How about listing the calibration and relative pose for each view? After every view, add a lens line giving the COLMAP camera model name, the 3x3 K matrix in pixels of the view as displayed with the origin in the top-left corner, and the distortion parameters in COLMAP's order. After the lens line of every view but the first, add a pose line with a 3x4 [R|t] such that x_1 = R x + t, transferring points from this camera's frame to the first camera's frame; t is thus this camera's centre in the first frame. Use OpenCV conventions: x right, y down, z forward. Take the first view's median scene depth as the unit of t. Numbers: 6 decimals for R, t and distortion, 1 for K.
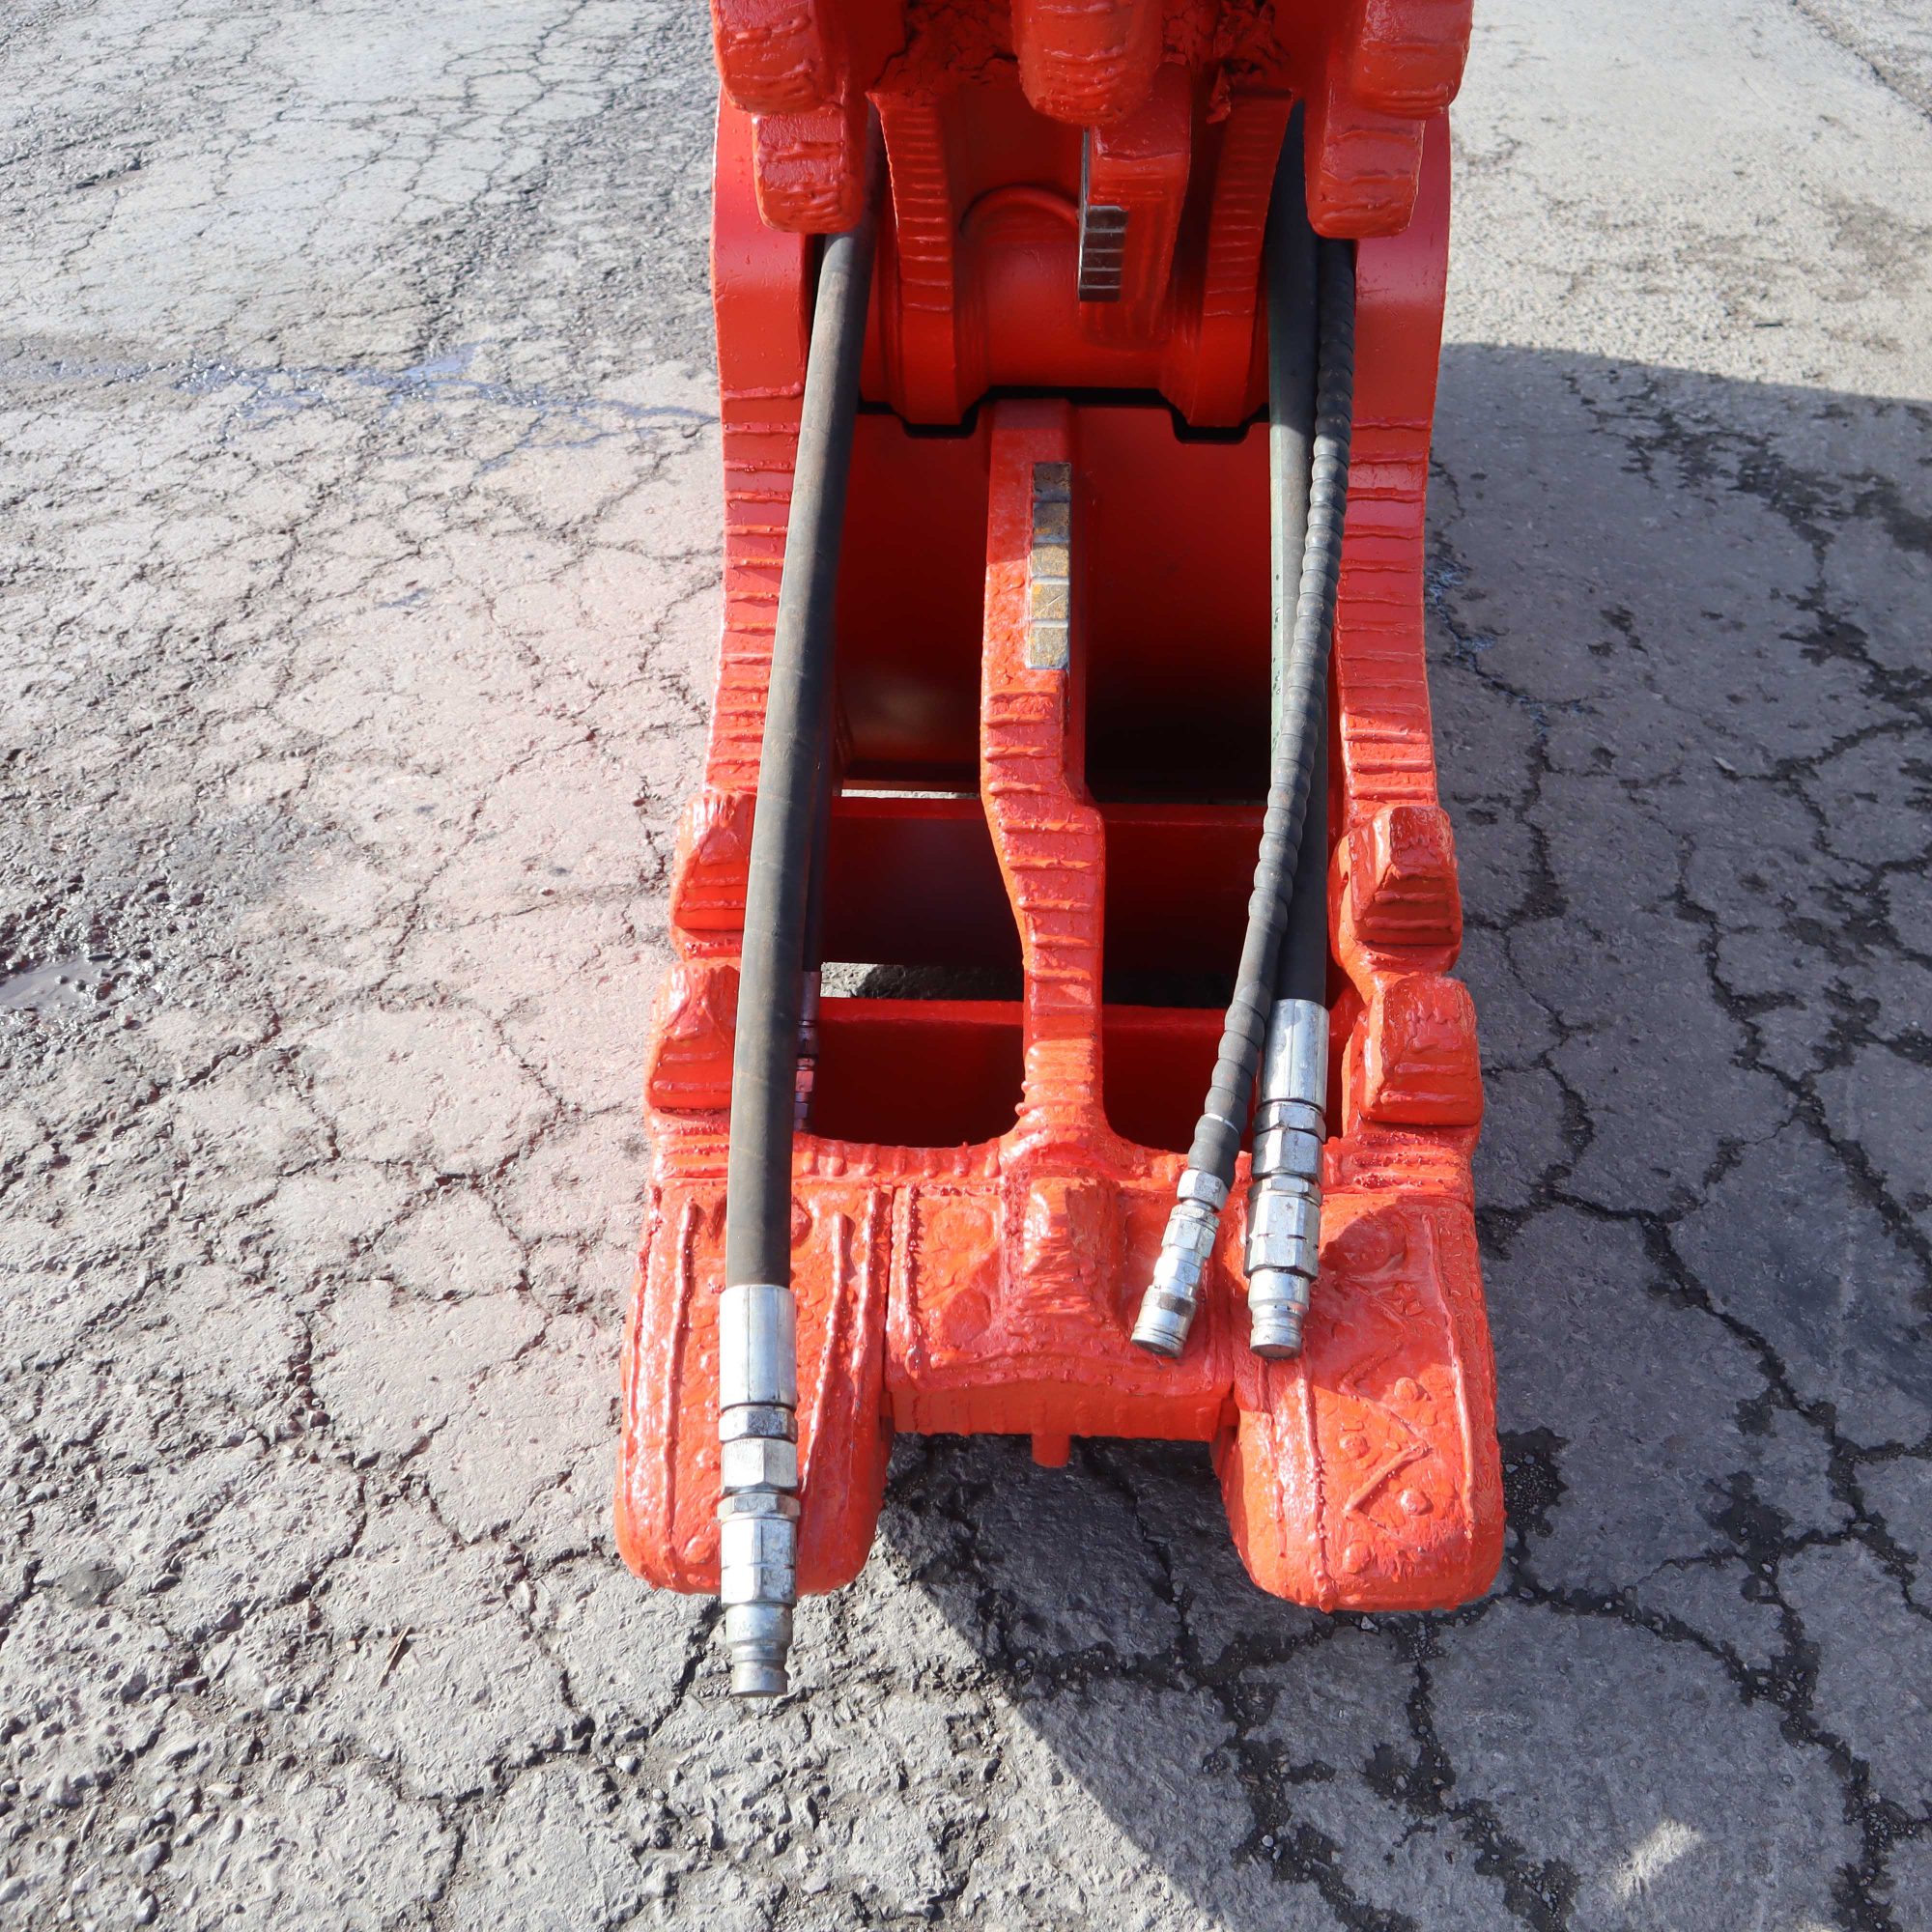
lens RADIAL K [[2059.7, 0, 981.2], [0, 2059.7, 971.9], [0, 0, 1]] dist [-0.116213, 0.092289]
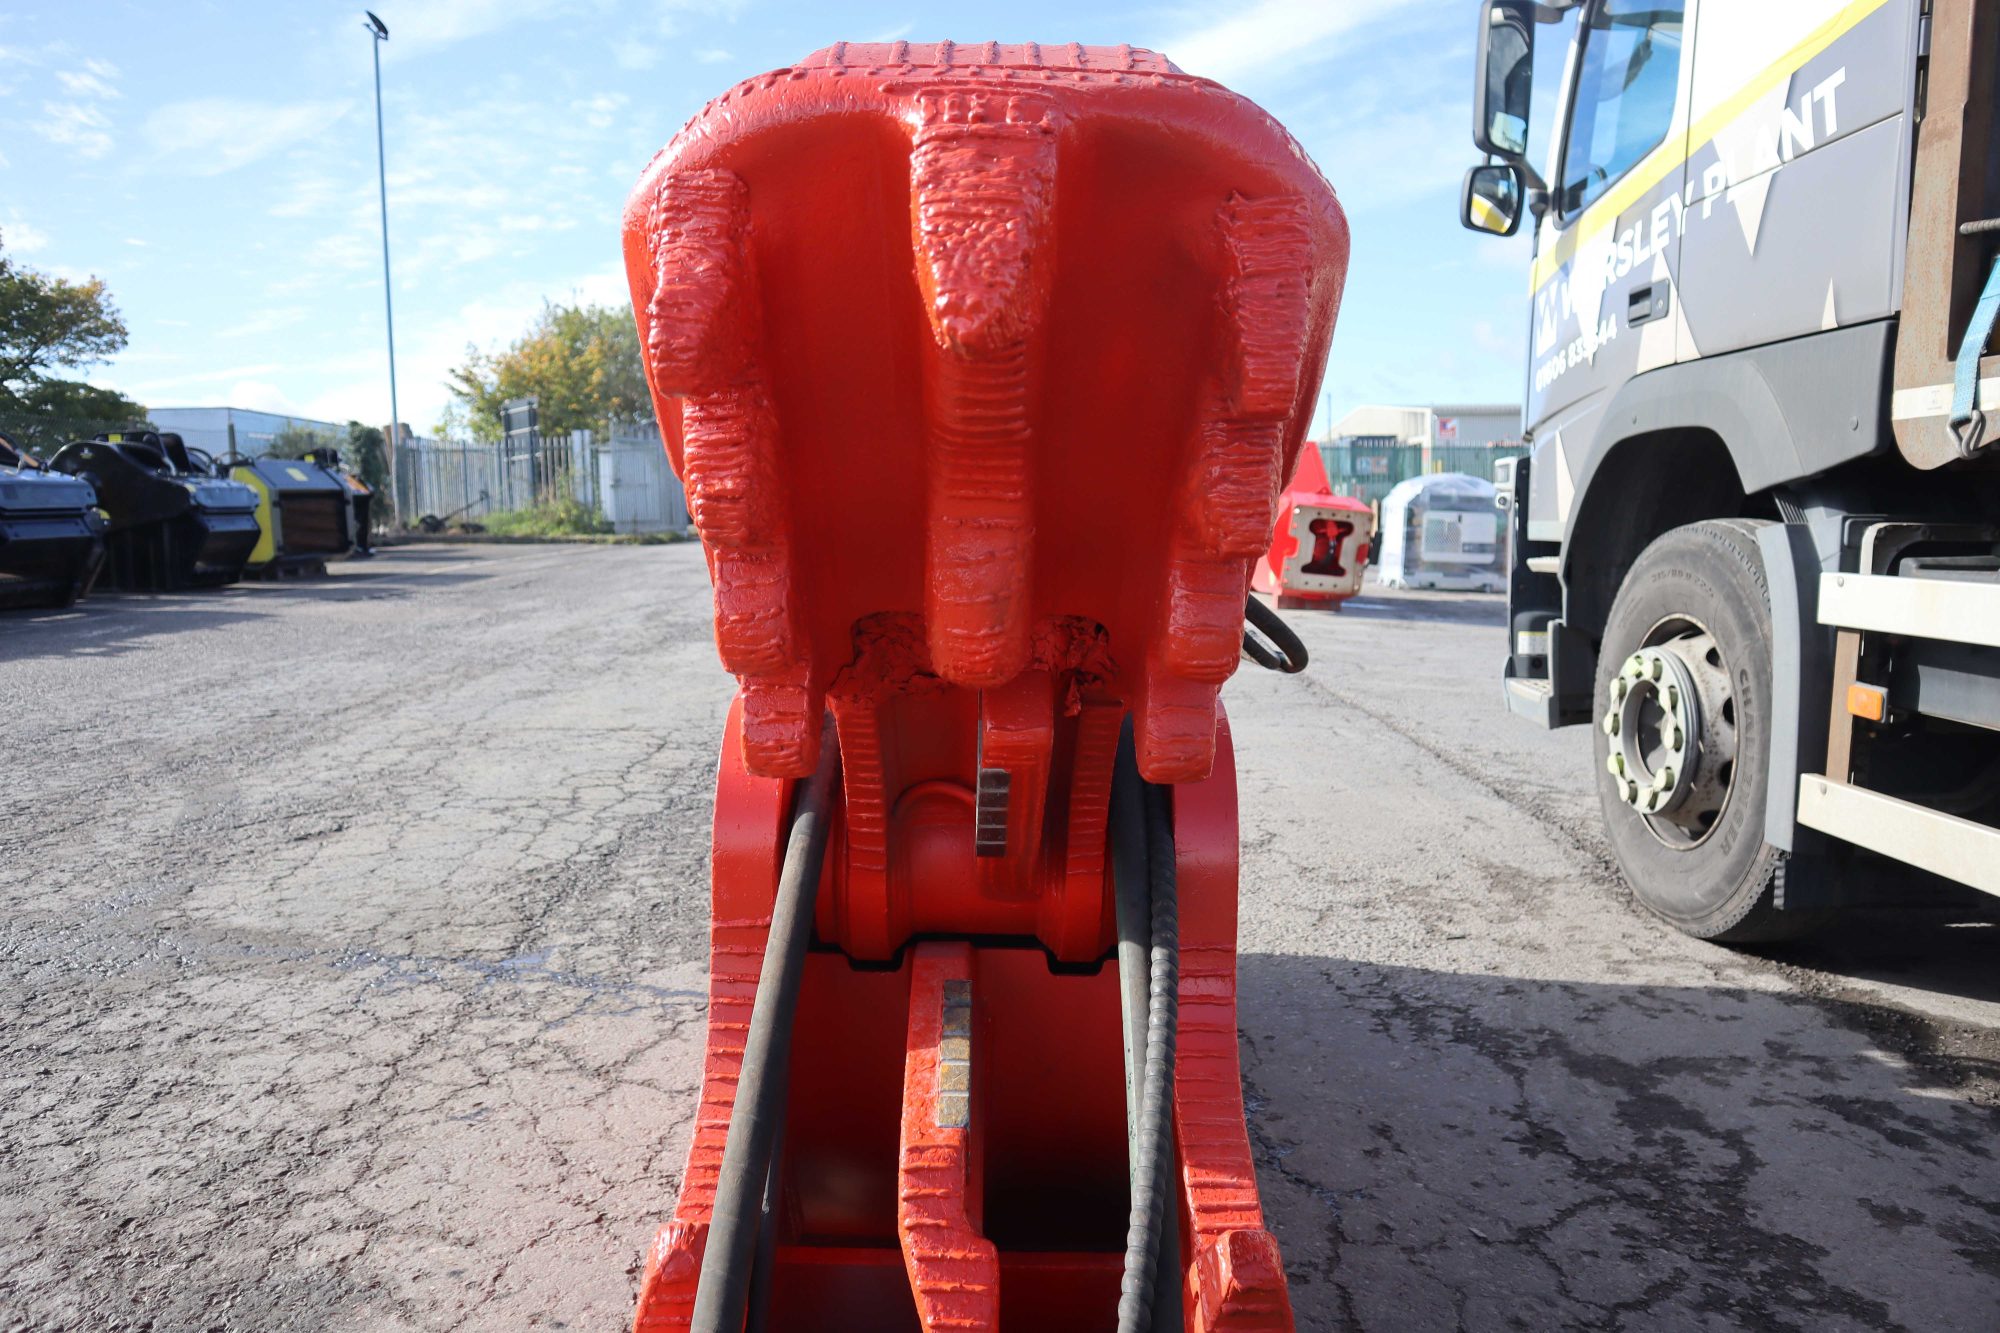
lens RADIAL K [[1422.3, 0, 1006.4], [0, 1422.3, 670.6], [0, 0, 1]] dist [-0.116221, 0.081598]
pose [[0.998229, 0.017405, 0.056886, 0.007560], [0.013993, 0.860719, -0.508889, 0.035578], [-0.057820, 0.508783, 0.858951, 0.071735]]
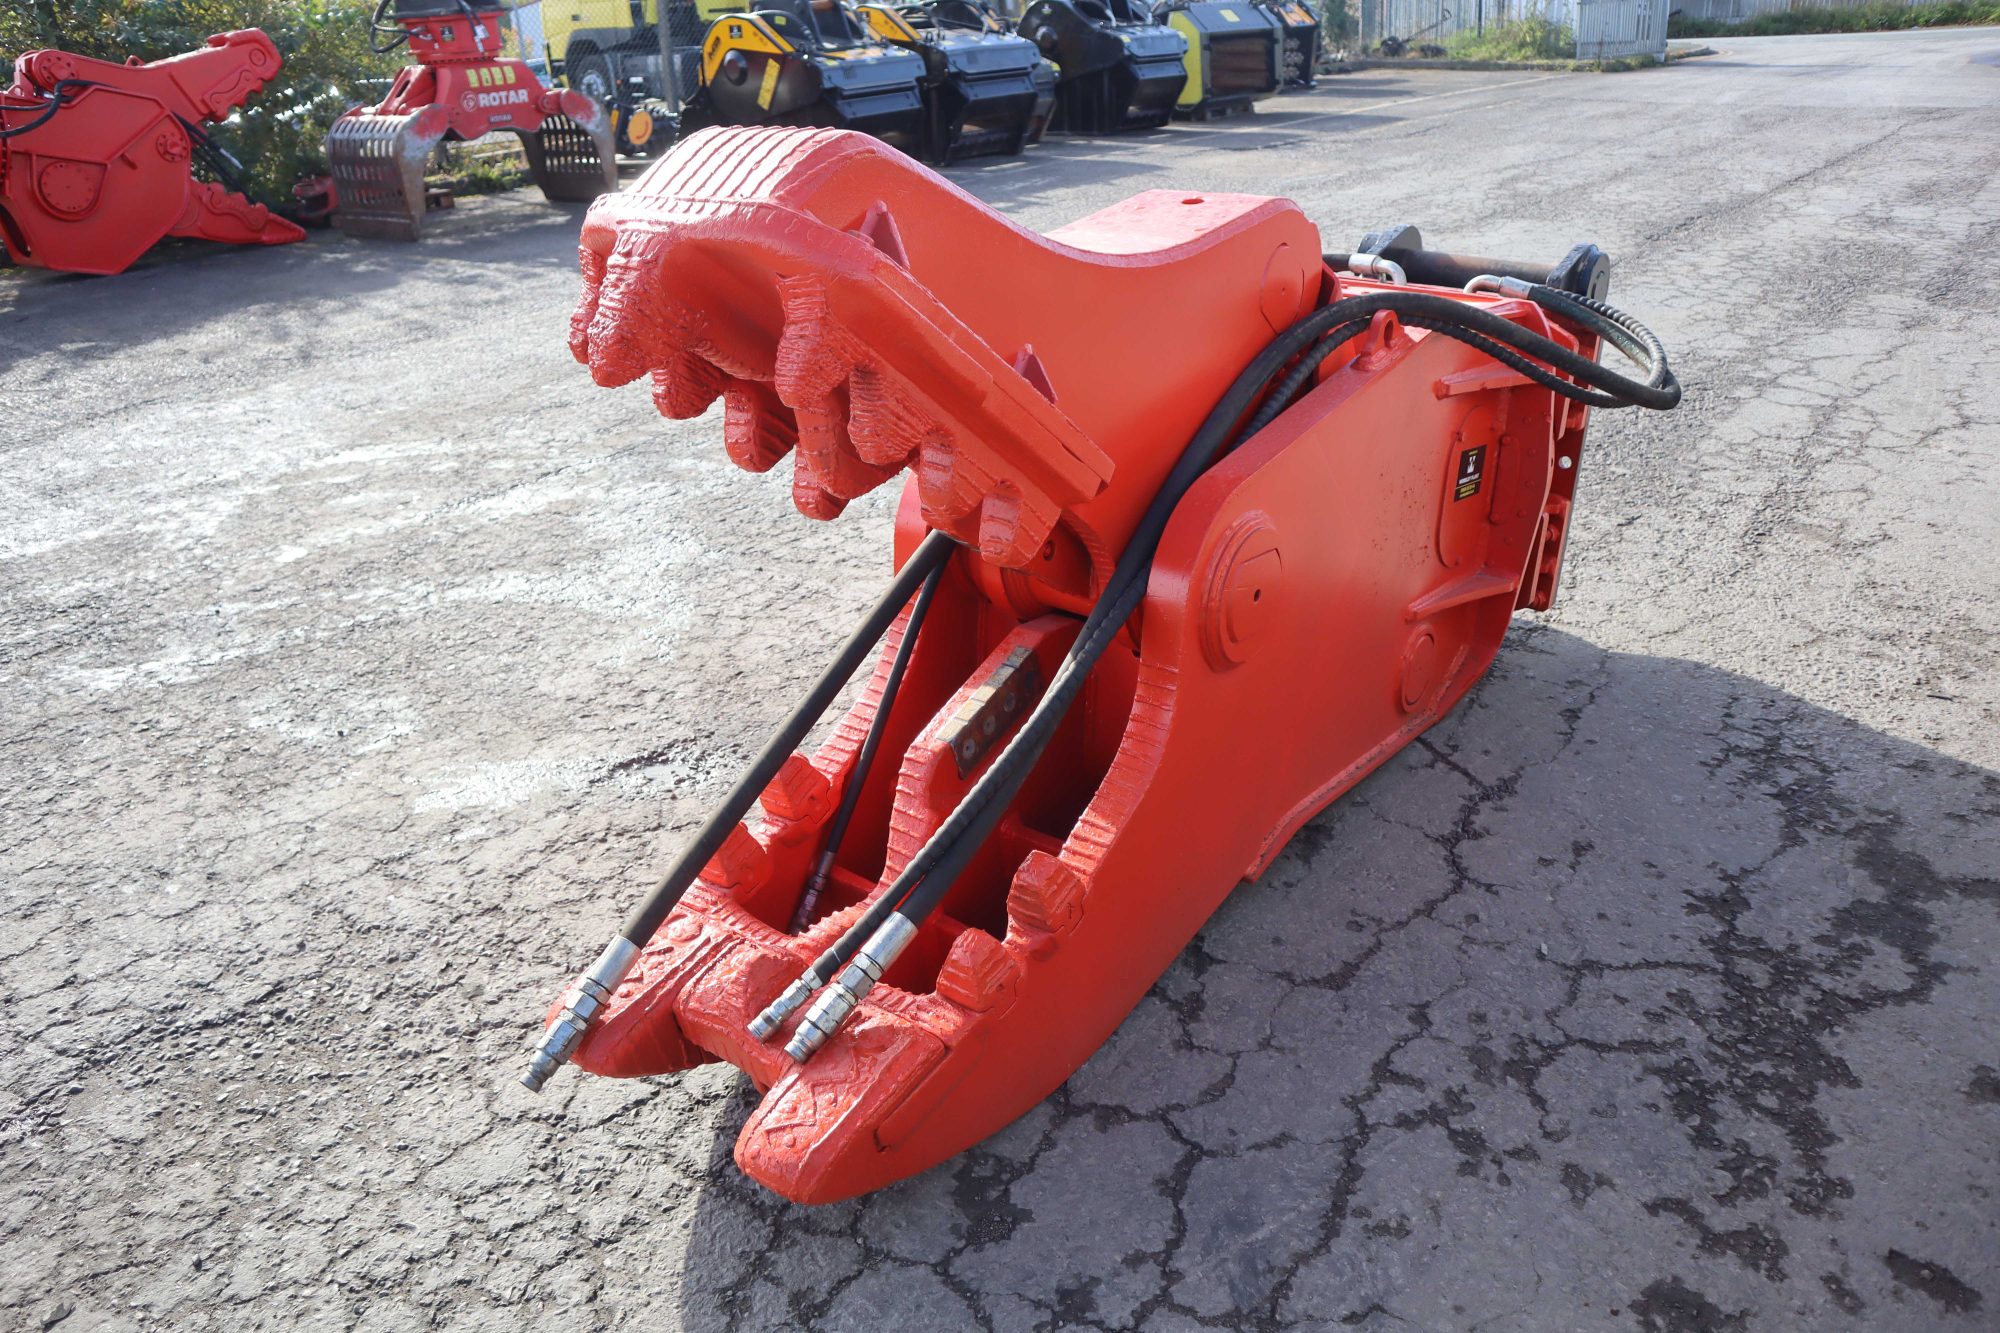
lens RADIAL K [[1422.3, 0, 1006.4], [0, 1422.3, 670.6], [0, 0, 1]] dist [-0.116221, 0.081598]
pose [[0.812776, 0.234955, -0.533096, 0.551262], [-0.331252, 0.939131, -0.091128, -0.070632], [0.479237, 0.250656, 0.841133, -0.116159]]
